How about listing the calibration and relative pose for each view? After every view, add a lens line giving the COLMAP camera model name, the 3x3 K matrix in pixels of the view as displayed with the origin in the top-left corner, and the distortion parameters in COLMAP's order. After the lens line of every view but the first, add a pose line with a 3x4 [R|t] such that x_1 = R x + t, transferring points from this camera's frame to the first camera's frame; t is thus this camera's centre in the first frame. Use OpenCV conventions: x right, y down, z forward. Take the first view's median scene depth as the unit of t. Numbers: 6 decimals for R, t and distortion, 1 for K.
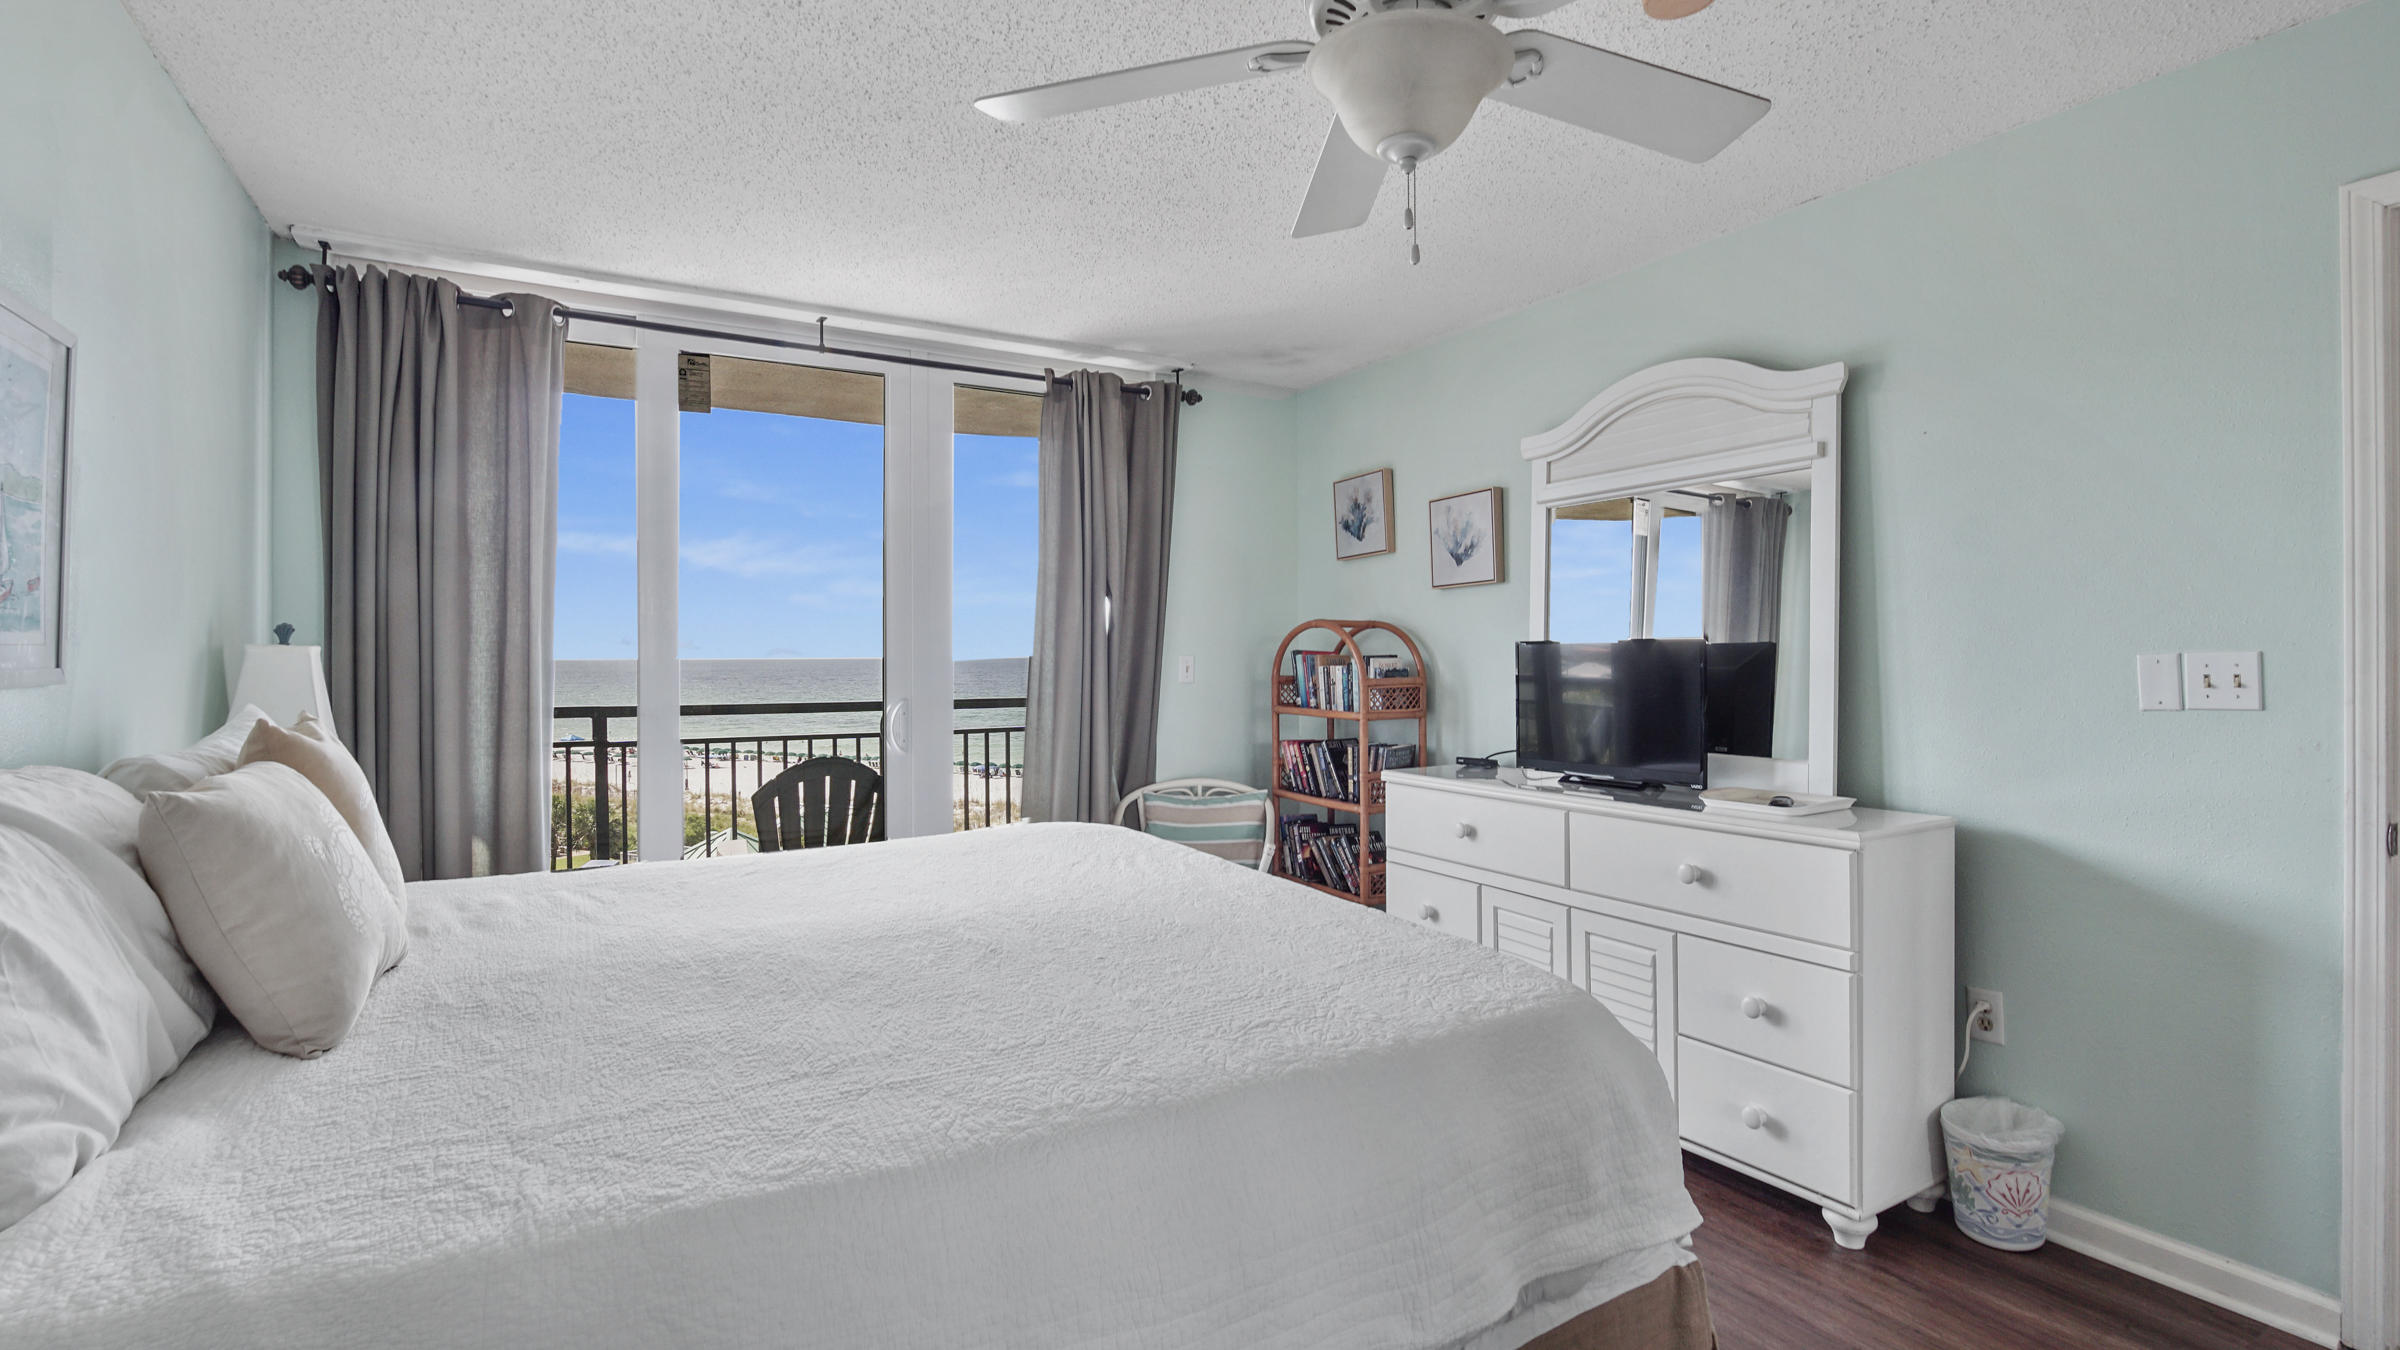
lens RADIAL K [[1116.3, 0, 1200.0], [0, 1116.3, 675.0], [0, 0, 1]] dist [-0.015653, 0.000180]
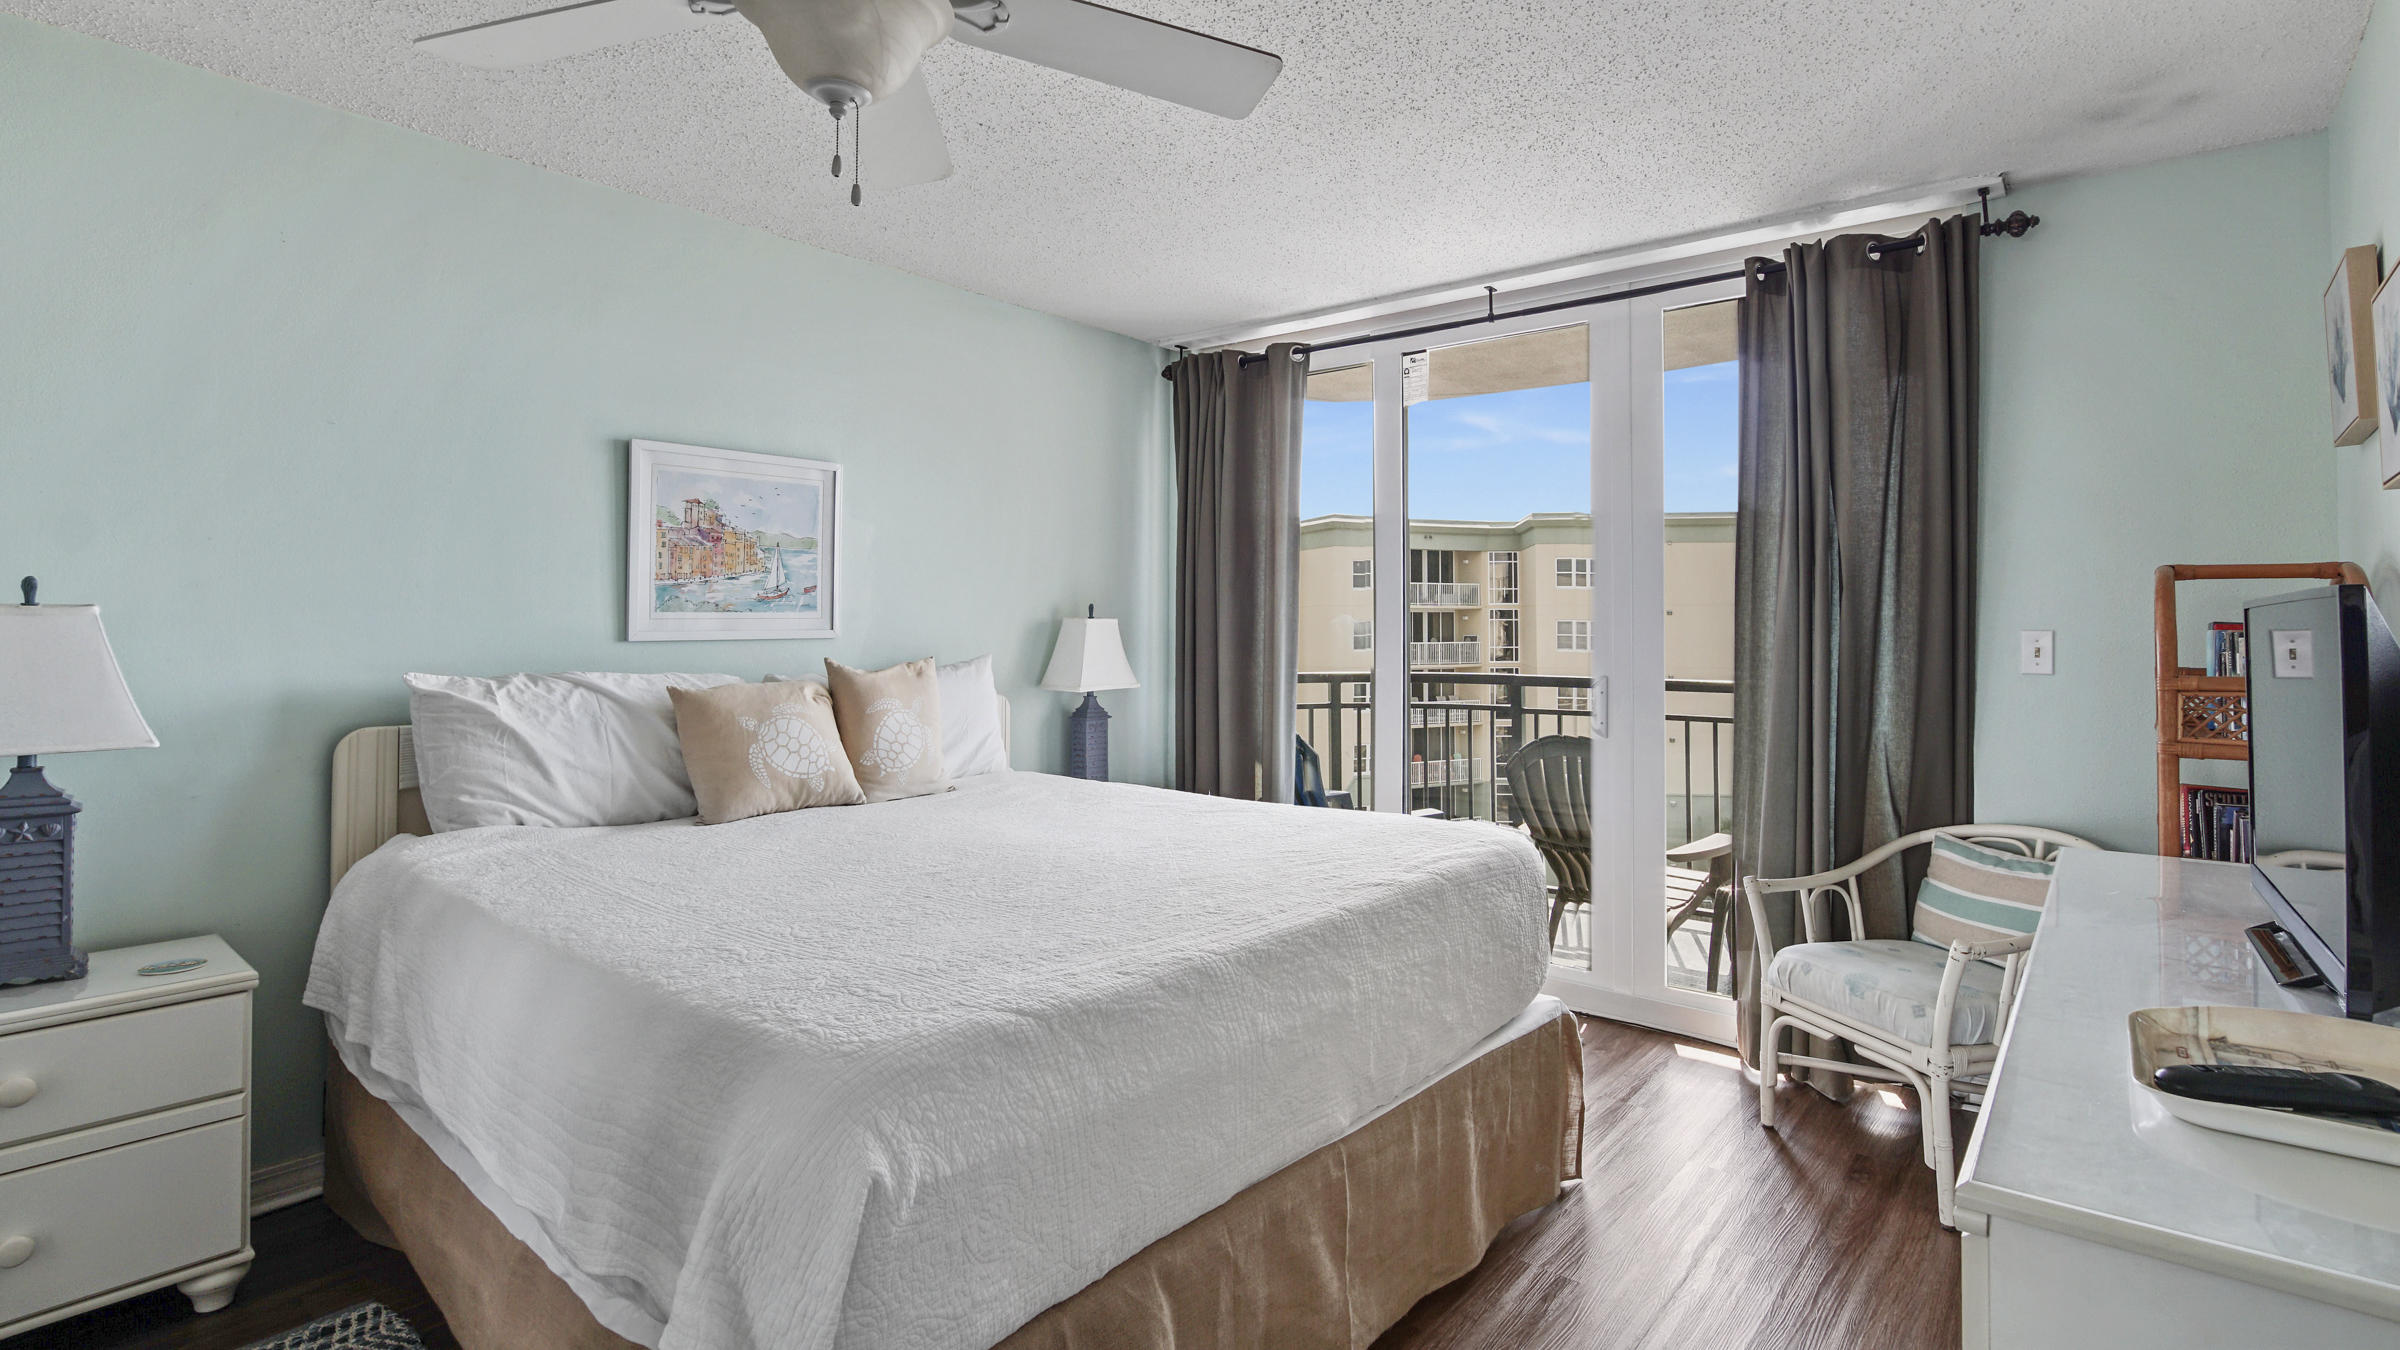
lens RADIAL K [[1126.5, 0, 1189.5], [0, 1126.5, 678.9], [0, 0, 1]] dist [-0.022504, 0.000656]
pose [[0.345955, 0.043096, -0.937261, 0.465328], [-0.020333, 0.999054, 0.038432, -0.005773], [0.938031, 0.005762, 0.346504, 0.367760]]
